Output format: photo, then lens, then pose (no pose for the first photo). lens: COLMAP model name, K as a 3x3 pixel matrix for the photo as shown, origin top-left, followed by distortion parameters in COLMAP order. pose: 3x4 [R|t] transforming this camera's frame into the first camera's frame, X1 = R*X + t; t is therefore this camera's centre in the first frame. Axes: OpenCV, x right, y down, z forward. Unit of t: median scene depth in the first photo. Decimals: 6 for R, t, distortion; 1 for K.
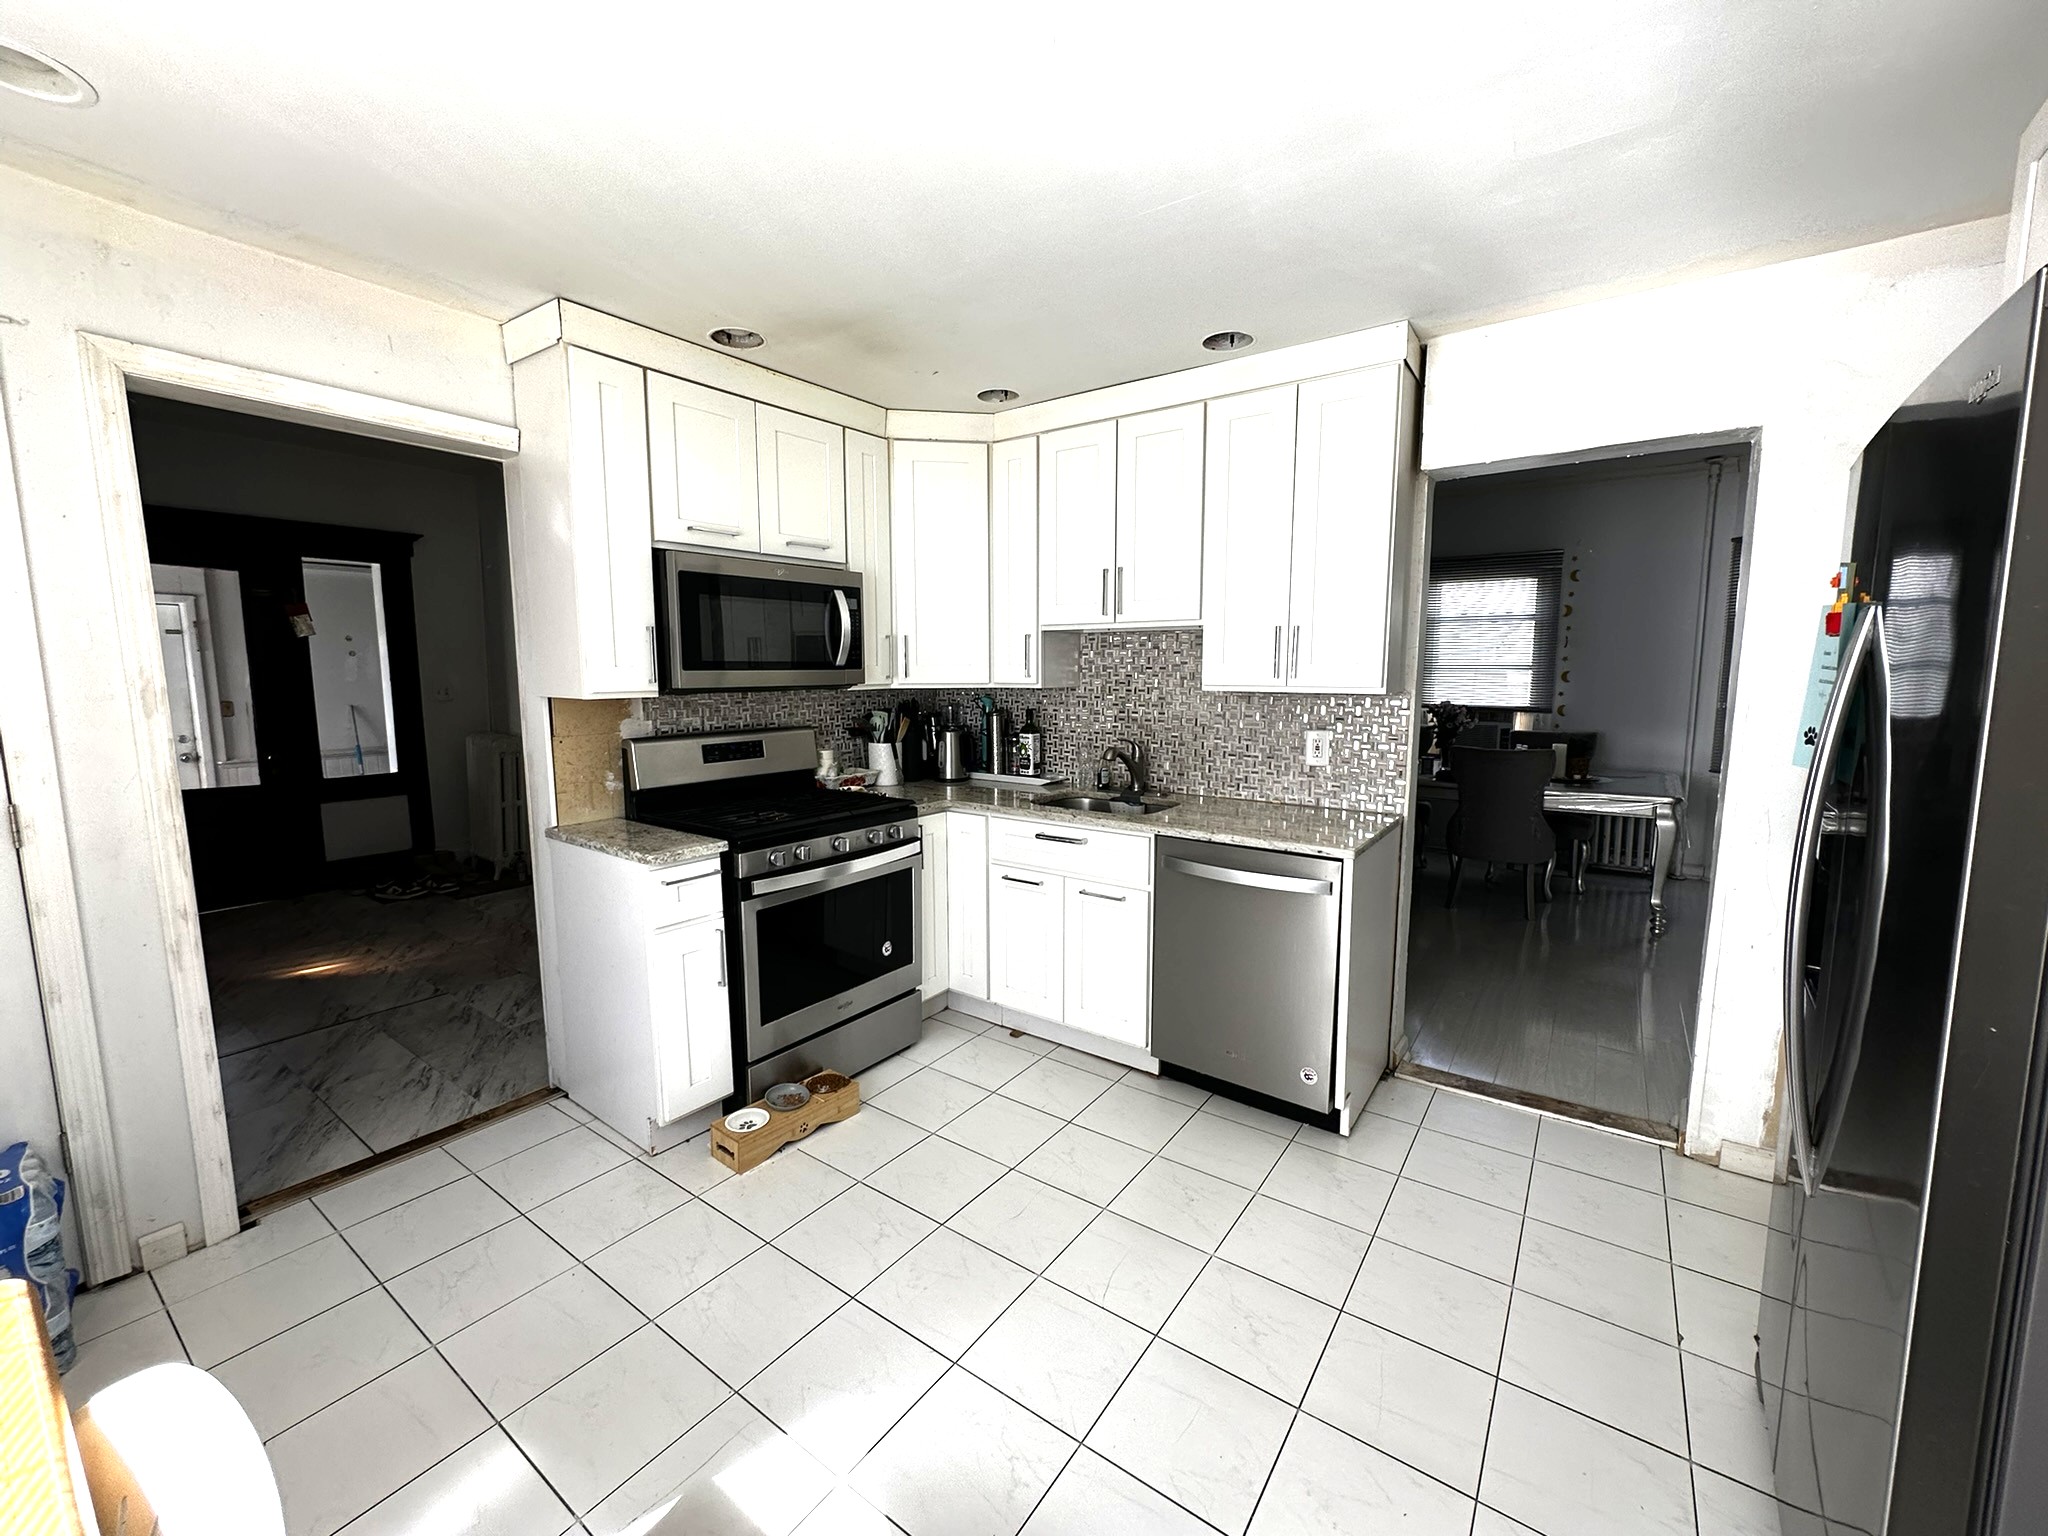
lens RADIAL K [[821.9, 0, 1025.7], [0, 821.9, 761.3], [0, 0, 1]] dist [-0.000553, 0.000366]
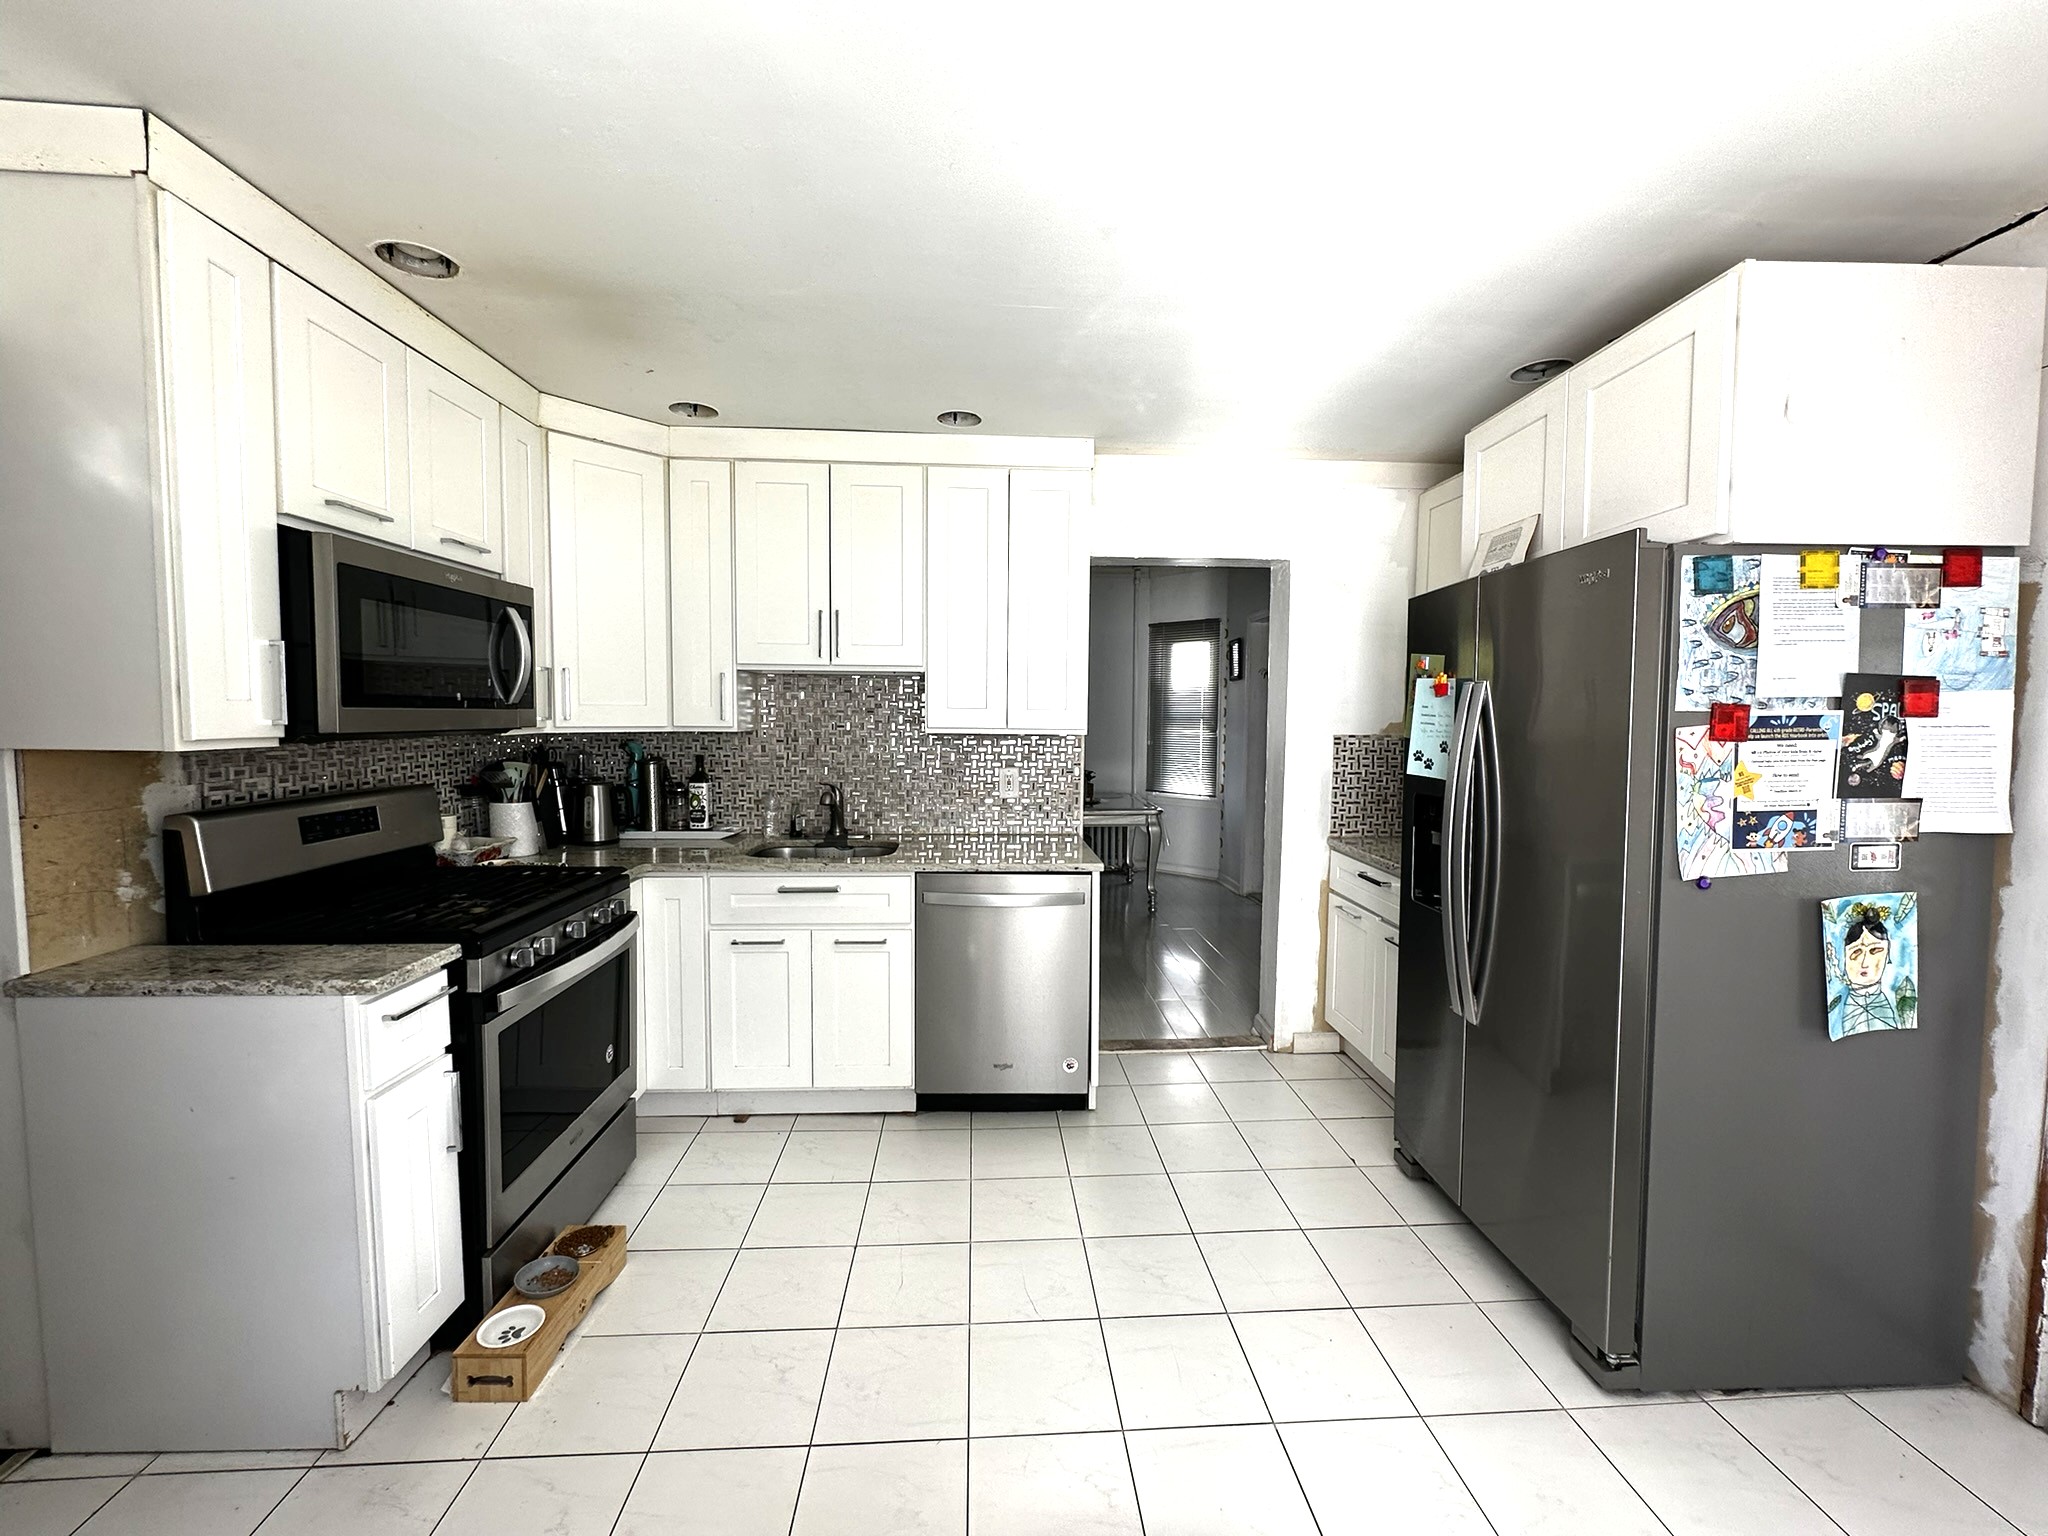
lens RADIAL K [[821.9, 0, 1025.7], [0, 821.9, 761.3], [0, 0, 1]] dist [-0.000553, 0.000366]
pose [[0.776178, -0.027270, 0.629923, -0.344999], [0.061488, 0.997576, -0.032578, -0.007073], [-0.627508, 0.064019, 0.775974, 0.097306]]
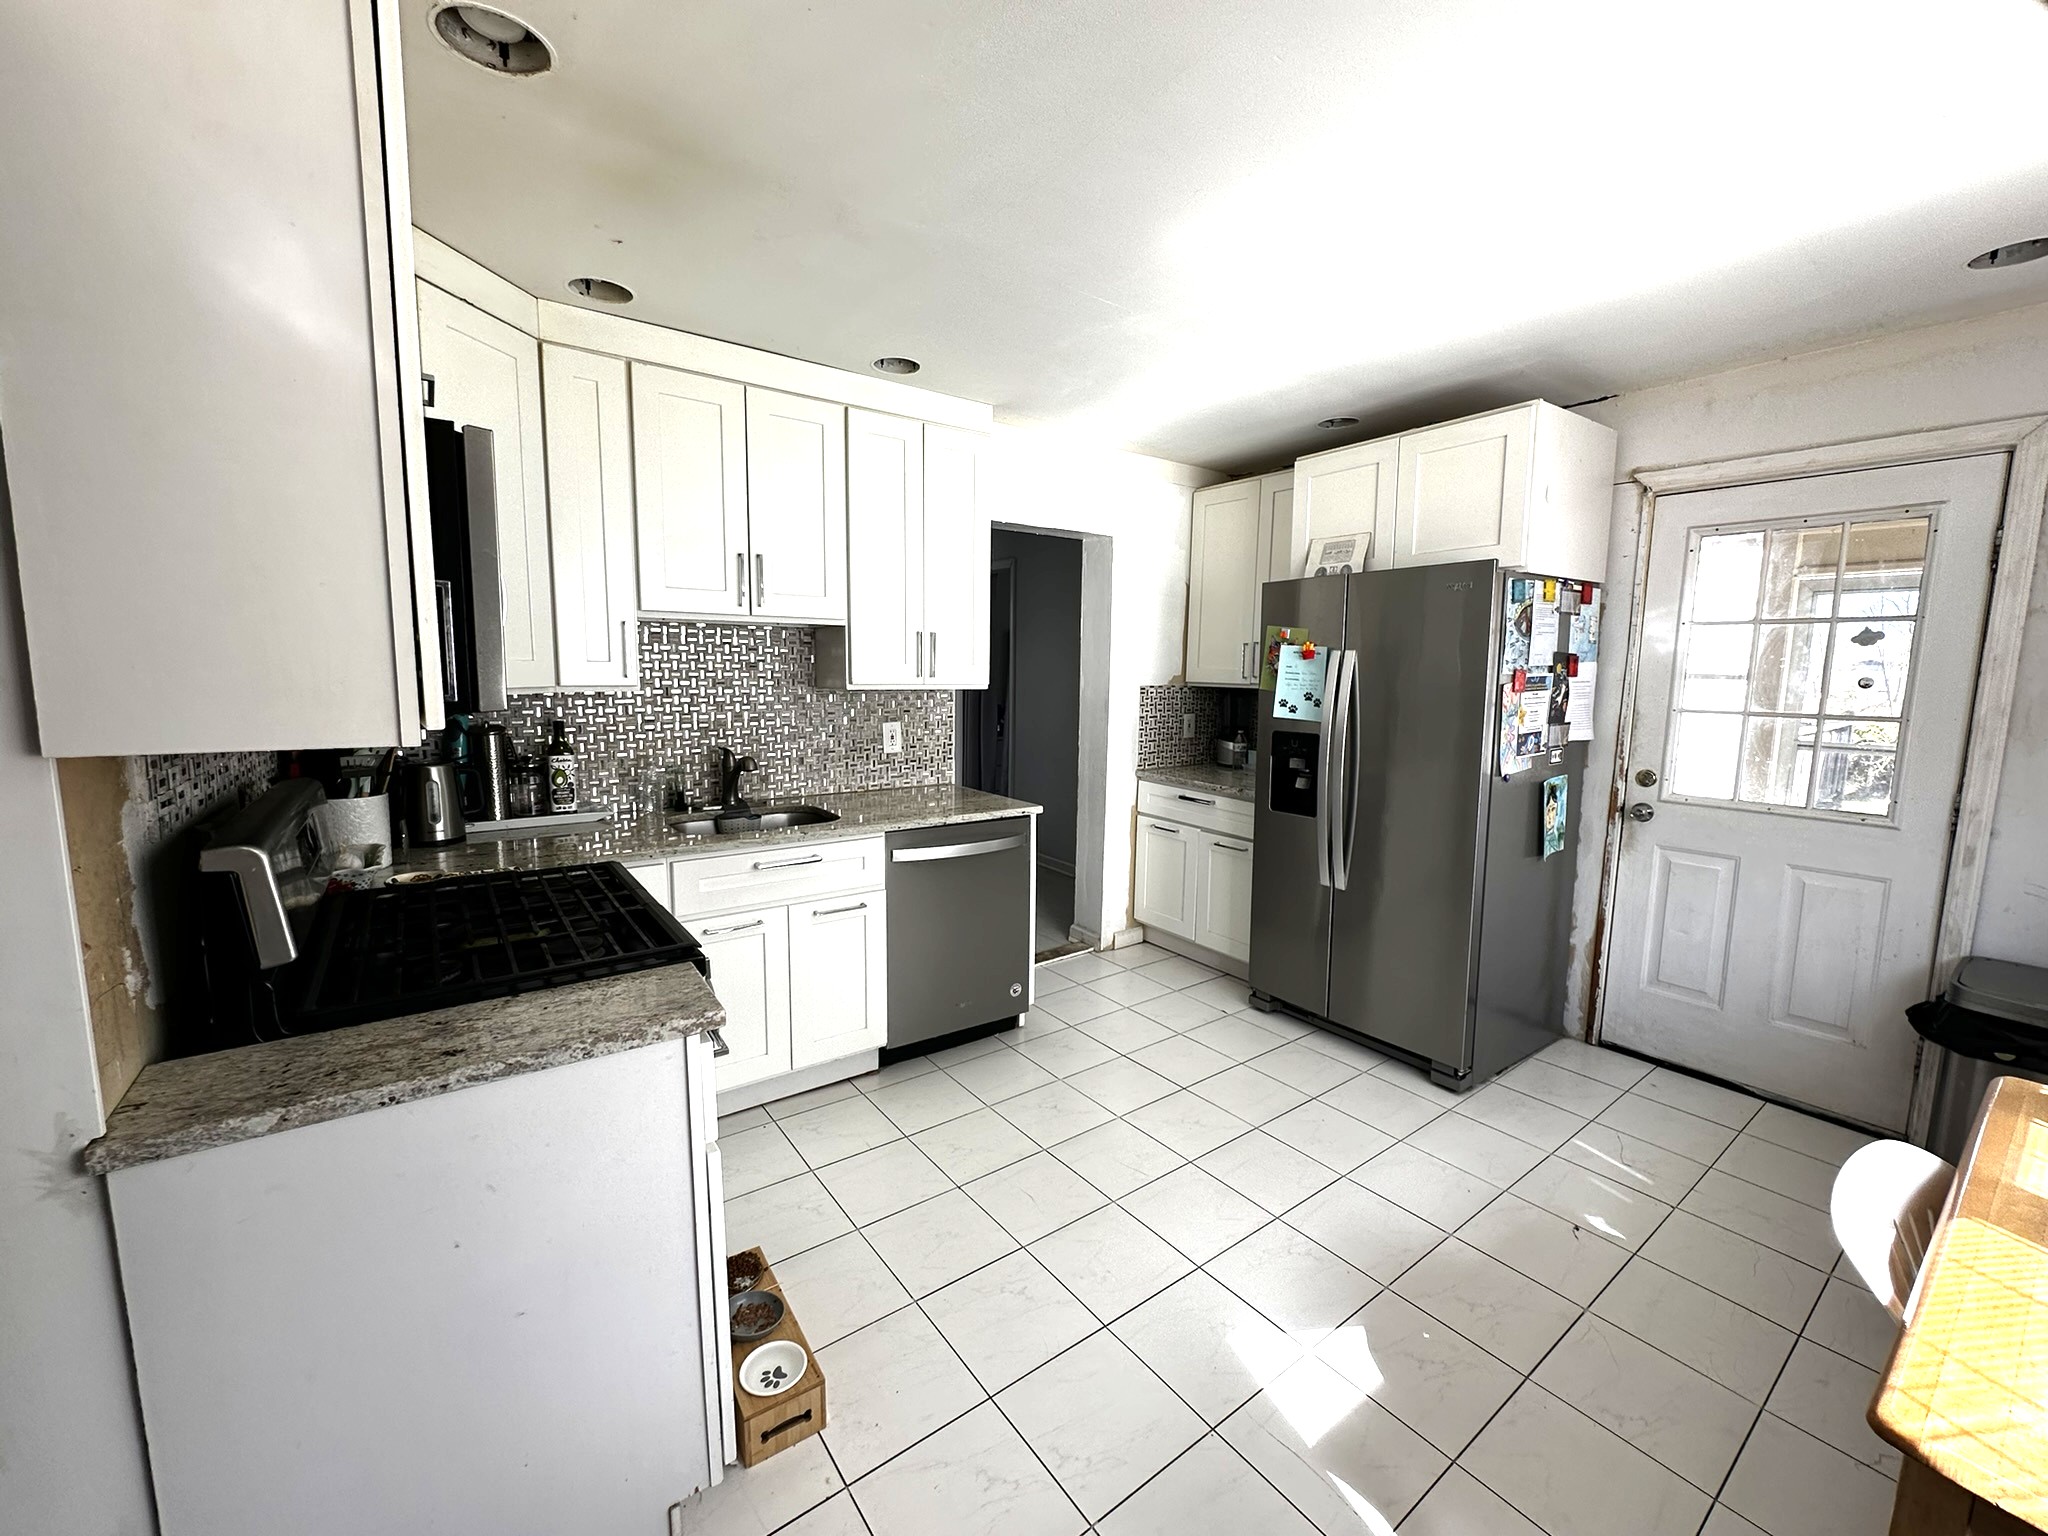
lens RADIAL K [[821.9, 0, 1025.7], [0, 821.9, 761.3], [0, 0, 1]] dist [-0.000553, 0.000366]
pose [[0.307266, -0.106734, 0.945619, -0.675327], [0.093795, 0.992248, 0.081520, -0.058940], [-0.946990, 0.063646, 0.314895, 0.463427]]
